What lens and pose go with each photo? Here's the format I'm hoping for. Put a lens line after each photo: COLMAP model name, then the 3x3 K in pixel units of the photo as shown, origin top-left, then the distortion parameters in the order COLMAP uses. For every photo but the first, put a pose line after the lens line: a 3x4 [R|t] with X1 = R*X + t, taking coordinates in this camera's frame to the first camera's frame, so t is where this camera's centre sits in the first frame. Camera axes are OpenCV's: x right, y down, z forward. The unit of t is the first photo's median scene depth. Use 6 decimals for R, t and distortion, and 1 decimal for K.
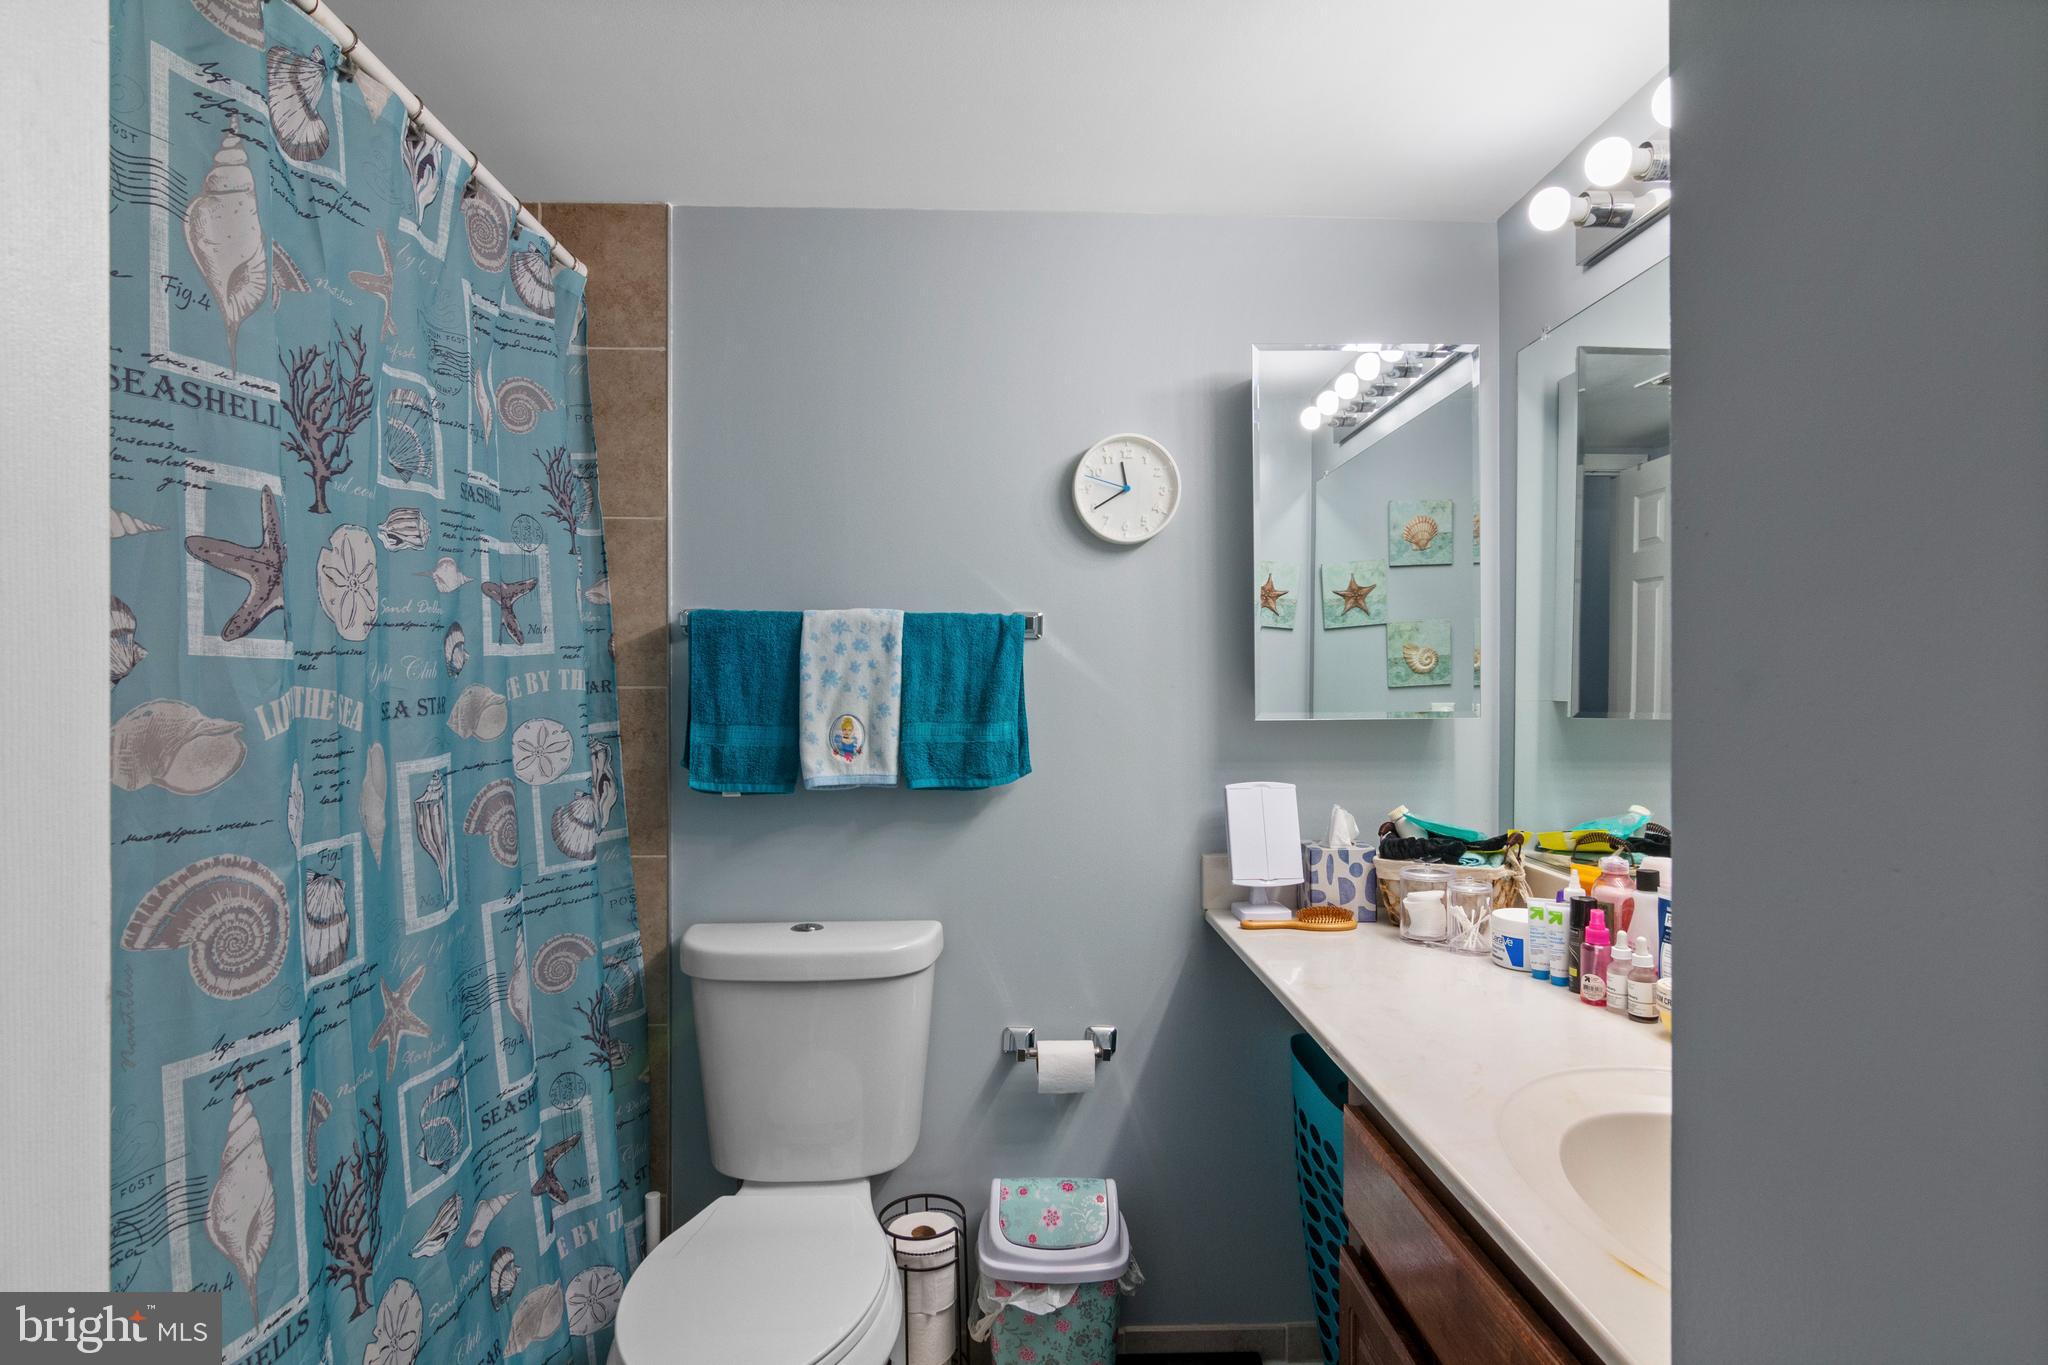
lens RADIAL K [[1007.2, 0, 1020.4], [0, 1007.2, 687.7], [0, 0, 1]] dist [-0.002717, 0.001103]
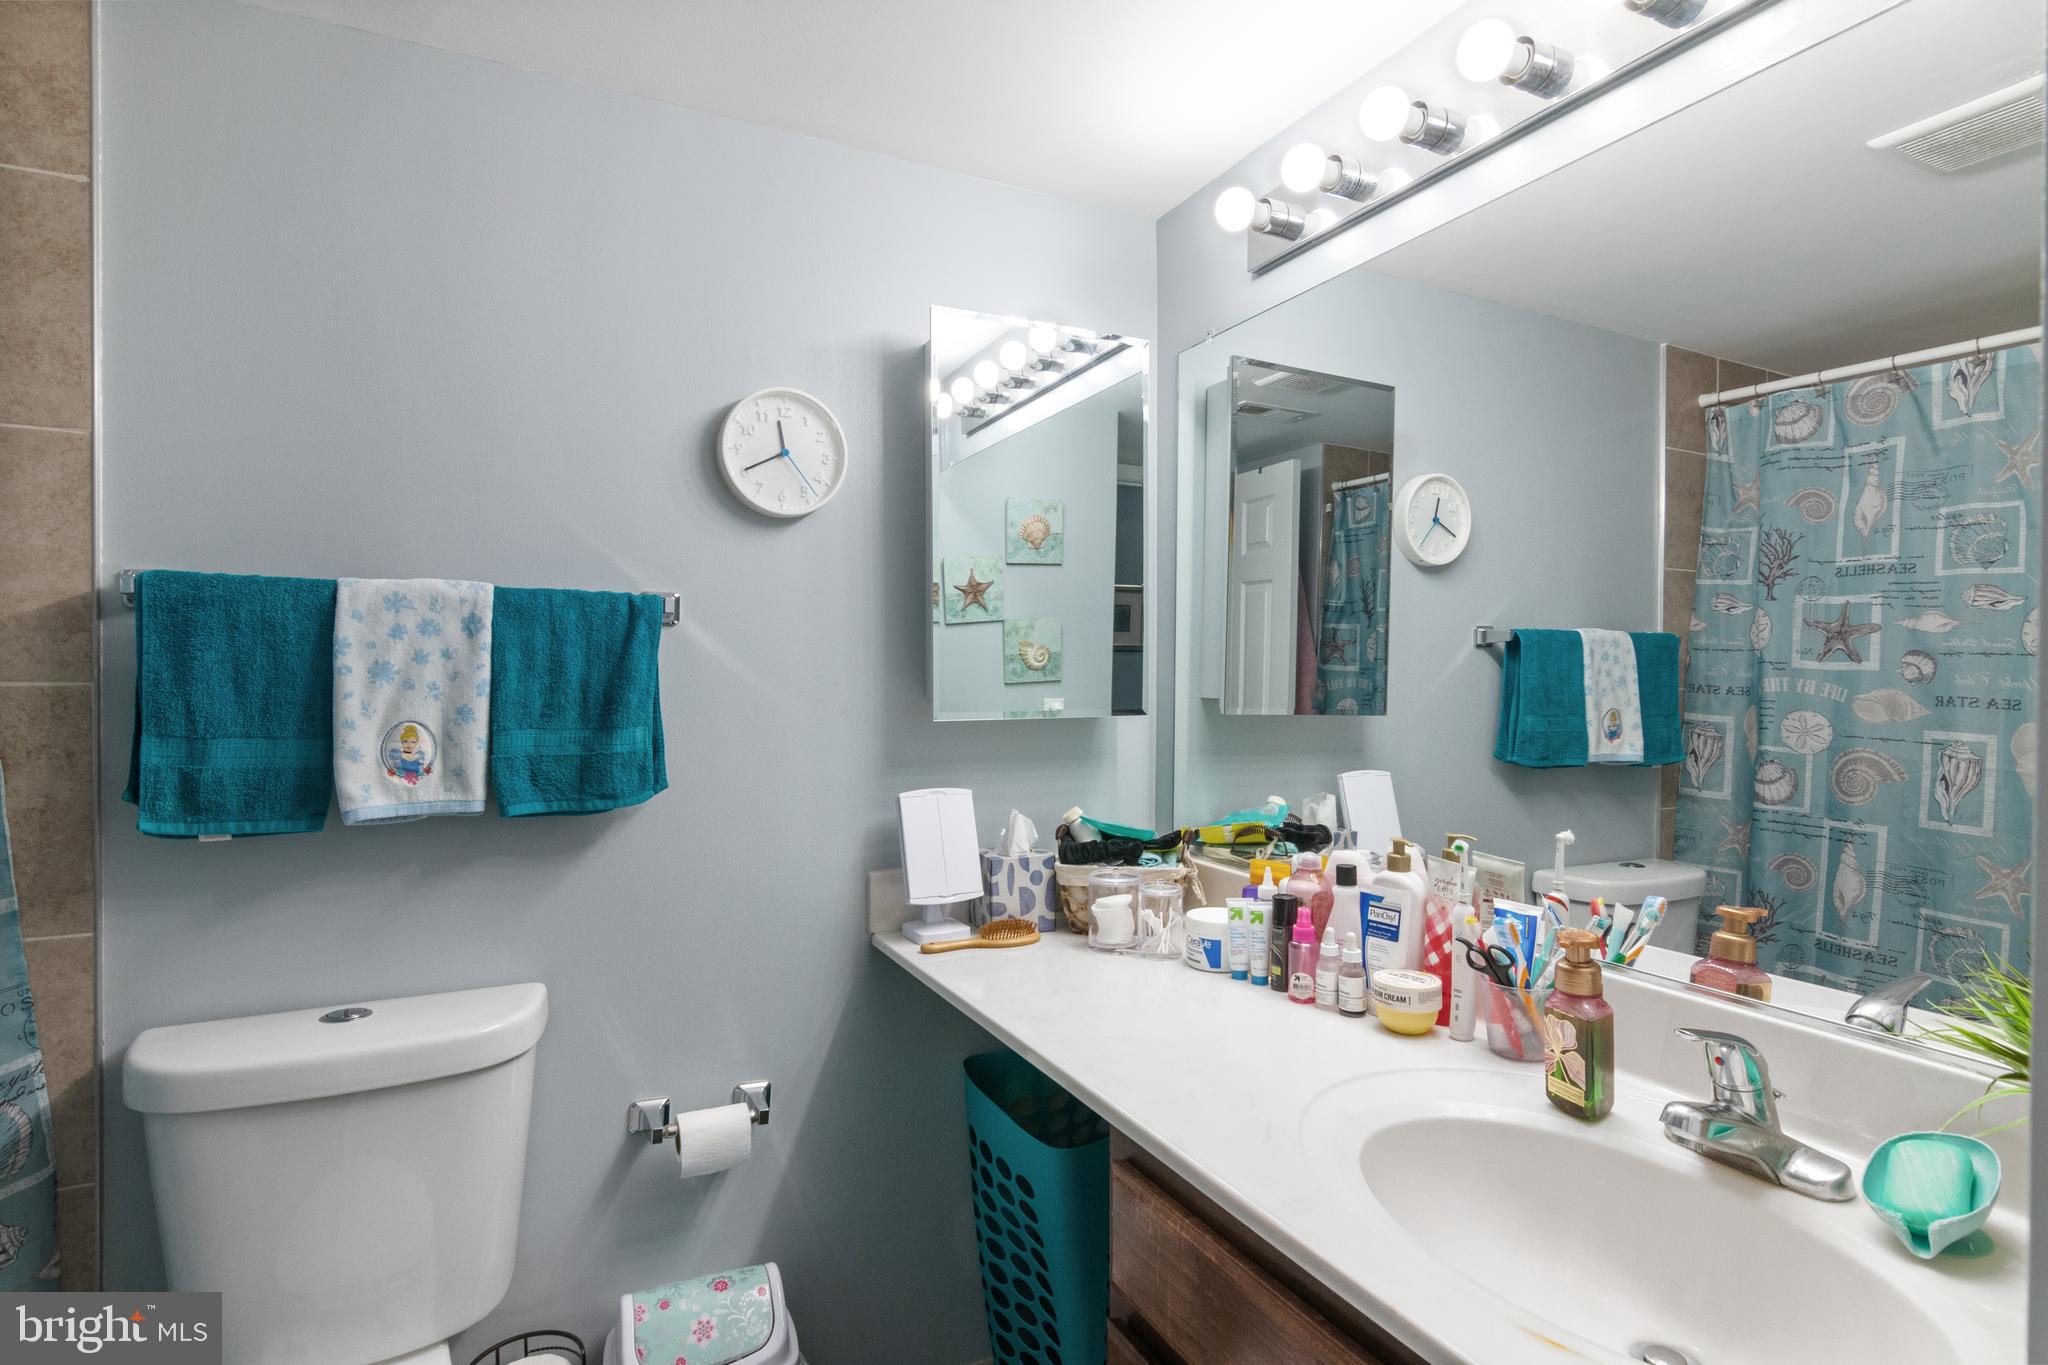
lens RADIAL K [[1007.2, 0, 1020.4], [0, 1007.2, 687.7], [0, 0, 1]] dist [-0.002717, 0.001103]
pose [[0.910593, -0.000641, 0.413303, -0.068532], [-0.001570, 0.999986, 0.005011, -0.002277], [-0.413300, -0.005212, 0.910580, 0.139970]]
